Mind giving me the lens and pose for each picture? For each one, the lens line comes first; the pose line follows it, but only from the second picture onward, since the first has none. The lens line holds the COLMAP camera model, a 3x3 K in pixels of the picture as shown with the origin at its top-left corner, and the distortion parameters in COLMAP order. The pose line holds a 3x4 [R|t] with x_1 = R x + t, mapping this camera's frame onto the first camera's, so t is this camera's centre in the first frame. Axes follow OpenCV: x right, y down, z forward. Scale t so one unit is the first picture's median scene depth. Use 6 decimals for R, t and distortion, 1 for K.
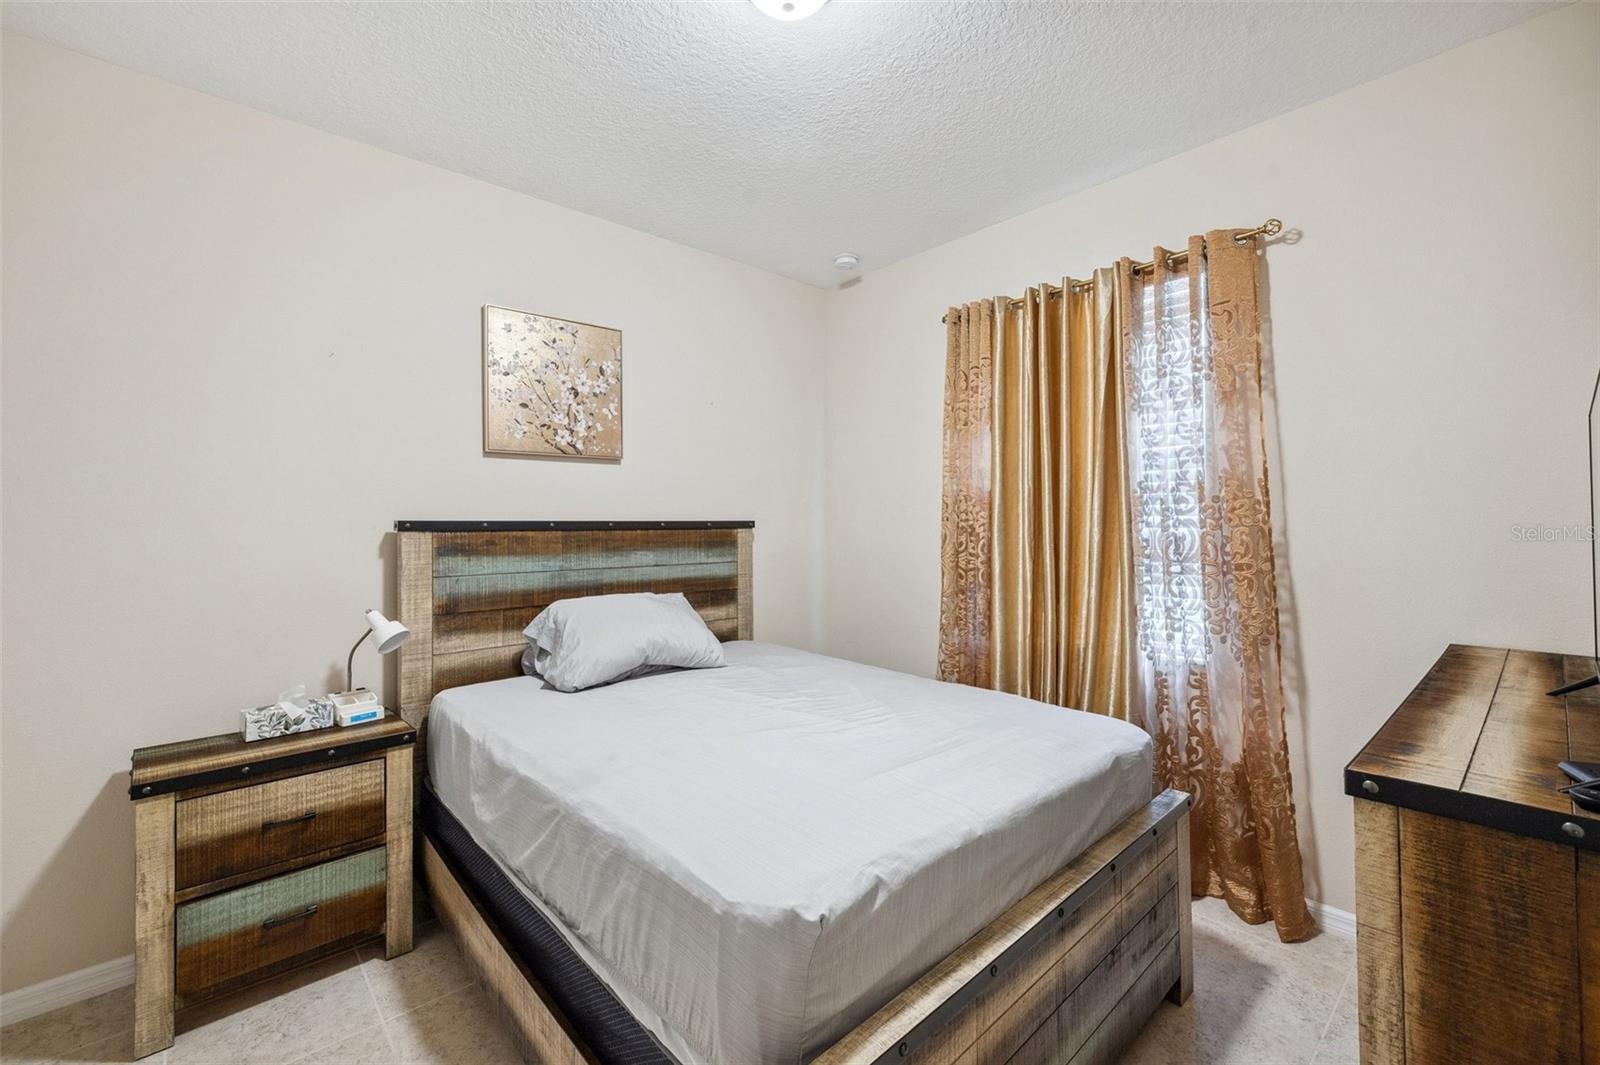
lens RADIAL K [[667.4, 0, 802.4], [0, 667.4, 525.2], [0, 0, 1]] dist [-0.000997, -0.000103]
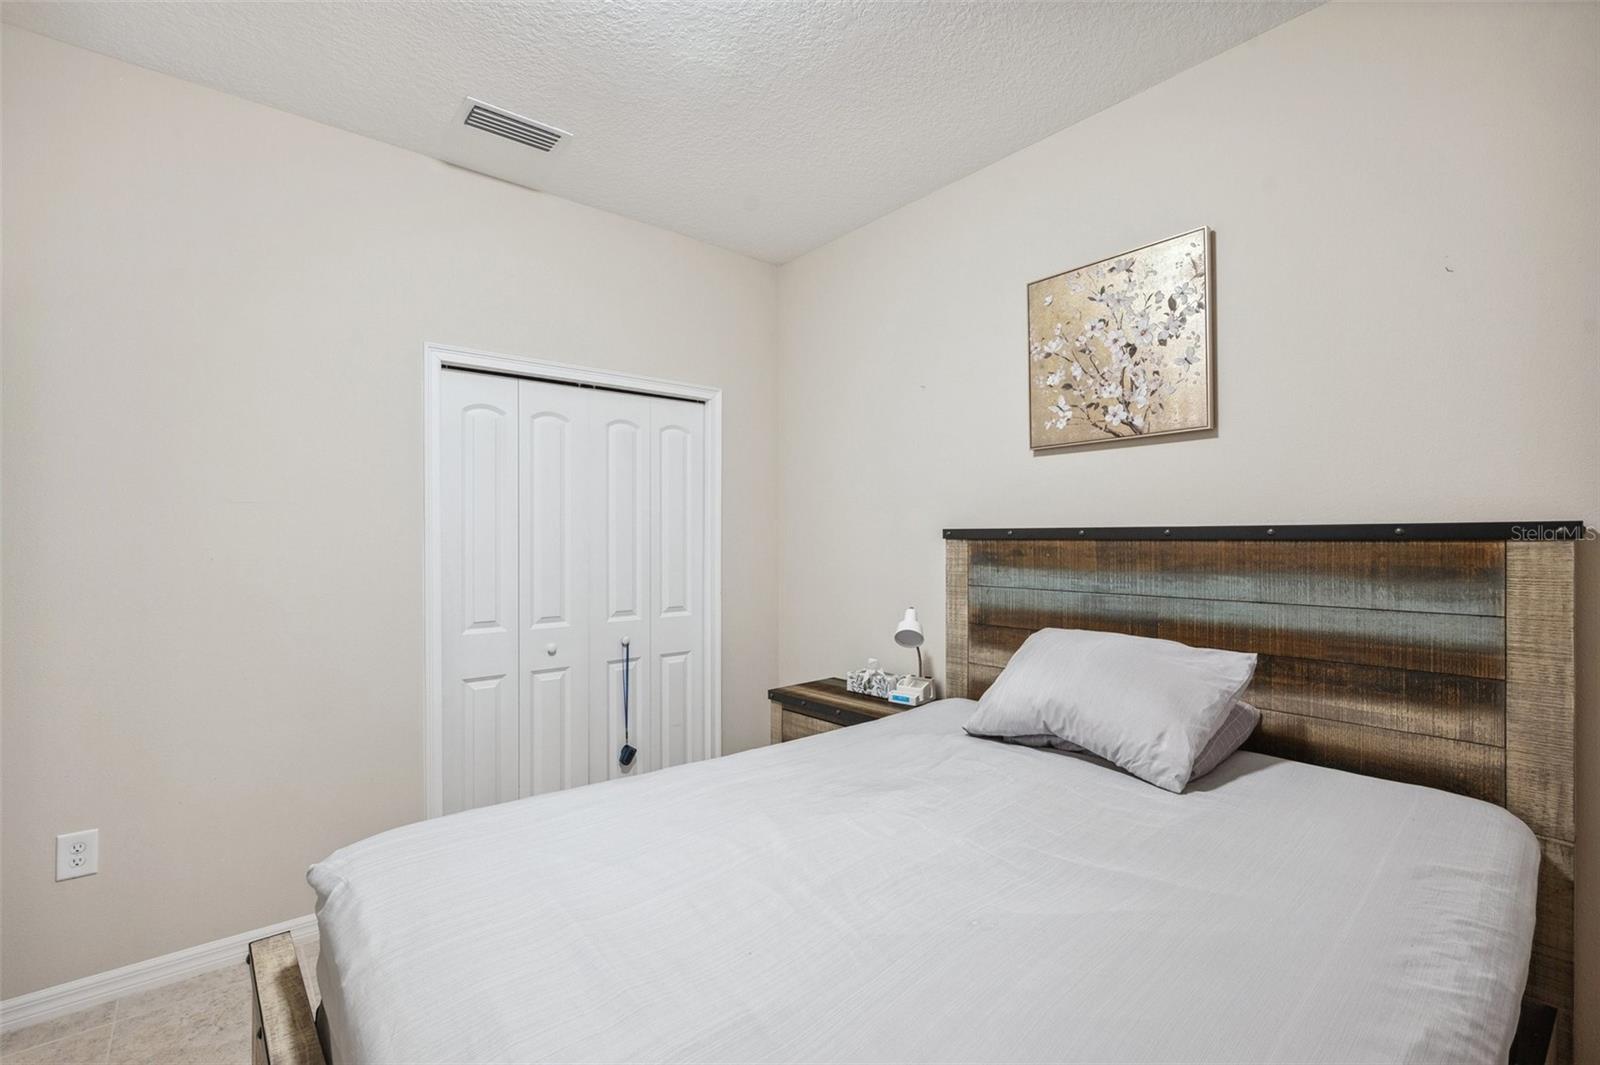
lens RADIAL K [[715.7, 0, 800.1], [0, 715.7, 540.9], [0, 0, 1]] dist [-0.000830, -0.000212]
pose [[-0.040408, 0.013191, -0.999096, 0.456571], [0.003945, 0.999907, 0.013042, -0.002958], [0.999175, -0.003415, -0.040456, 0.681099]]
